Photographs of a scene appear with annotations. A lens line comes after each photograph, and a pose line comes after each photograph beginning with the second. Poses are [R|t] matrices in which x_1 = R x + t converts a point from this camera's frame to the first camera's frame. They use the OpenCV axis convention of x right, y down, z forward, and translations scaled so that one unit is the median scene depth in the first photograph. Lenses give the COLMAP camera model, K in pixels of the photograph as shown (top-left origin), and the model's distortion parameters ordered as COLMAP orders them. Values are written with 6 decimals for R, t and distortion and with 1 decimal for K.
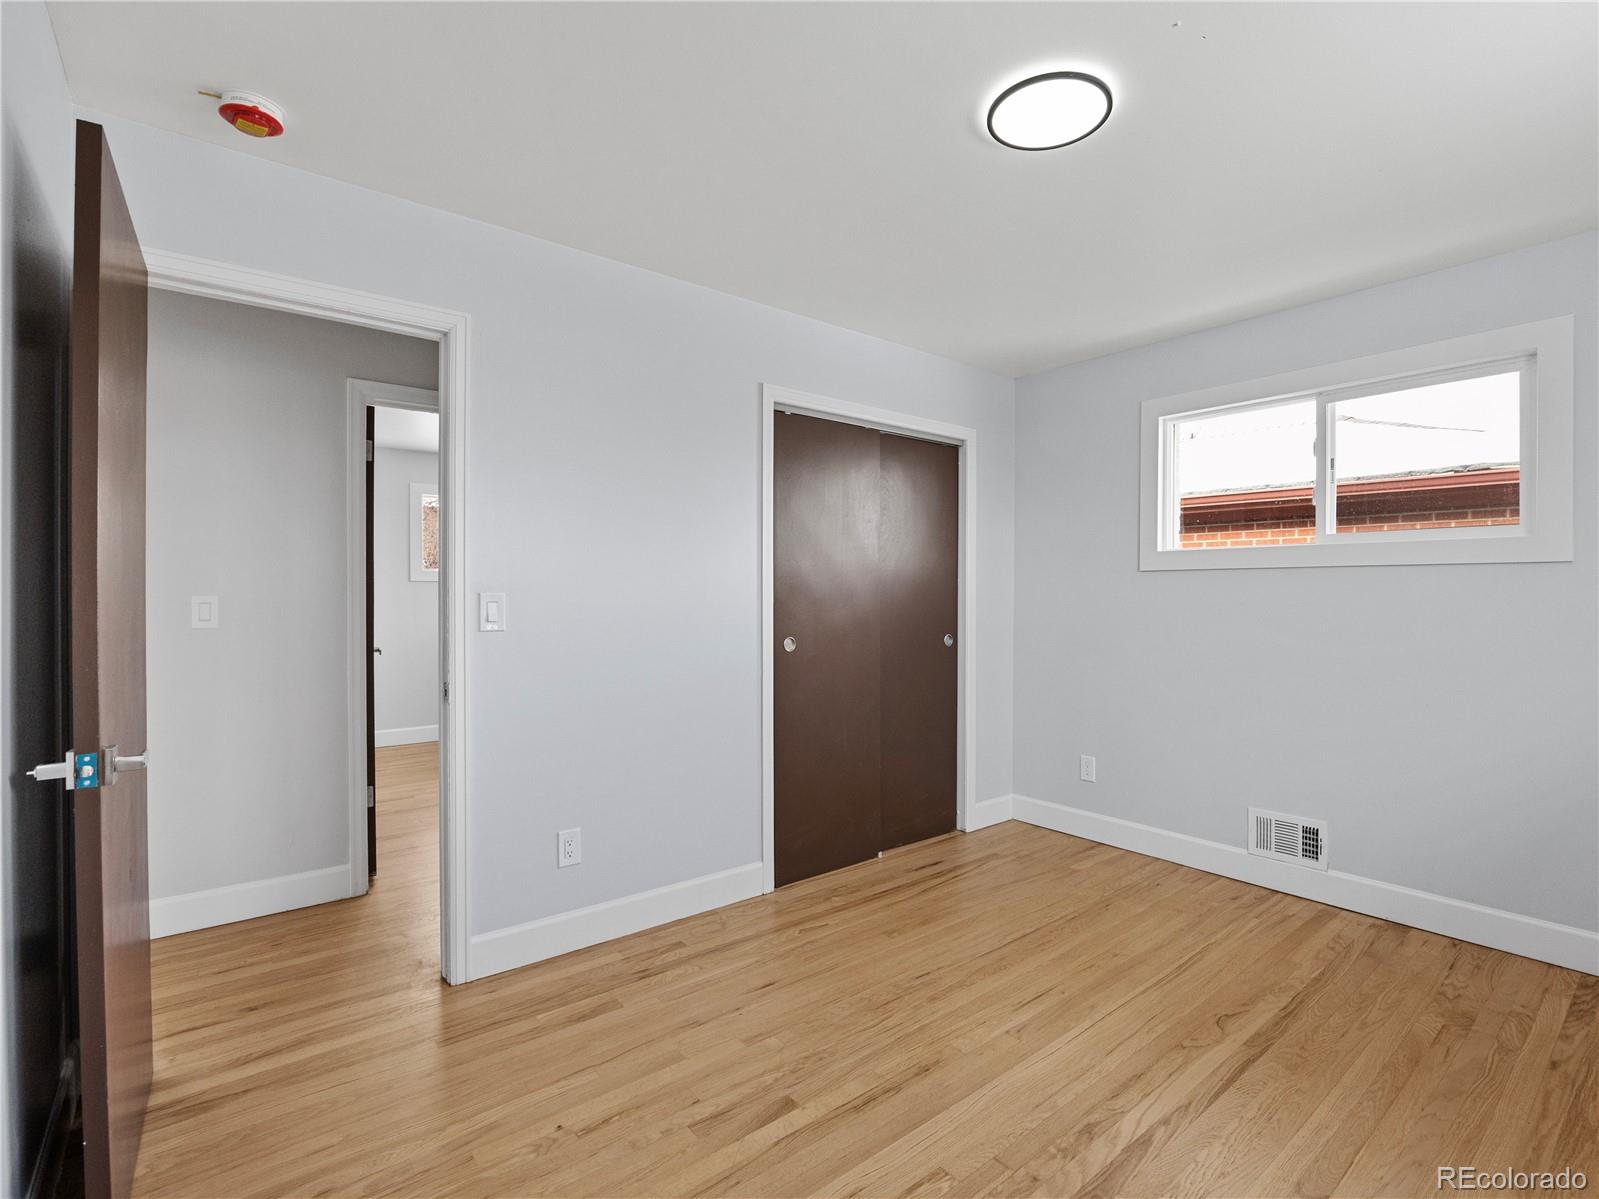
lens RADIAL K [[782.9, 0, 880.3], [0, 782.9, 596.4], [0, 0, 1]] dist [-0.020651, 0.001149]
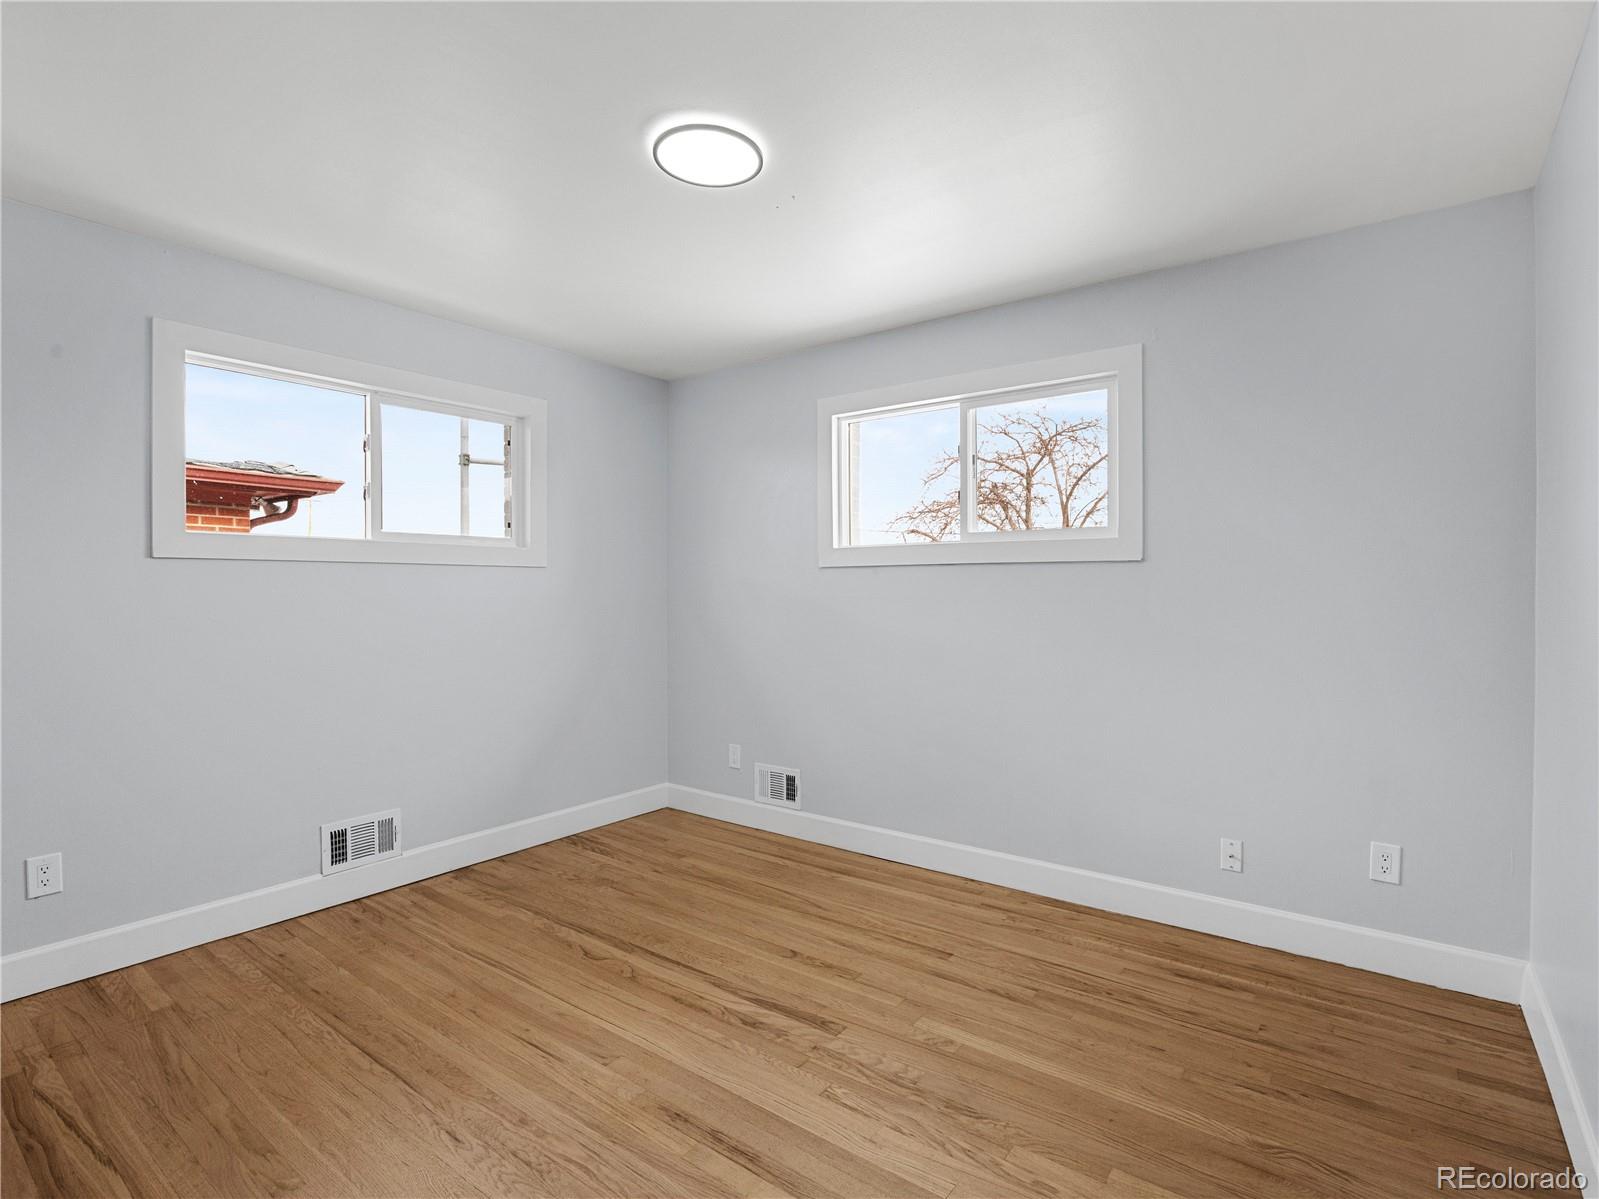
lens RADIAL K [[785.3, 0, 799.5], [0, 785.3, 599.5], [0, 0, 1]] dist [-0.022262, 0.001730]
pose [[-0.184248, -0.018355, 0.982708, -0.591648], [0.009390, 0.999747, 0.020434, -0.007088], [-0.982835, 0.012993, -0.184029, 0.710718]]
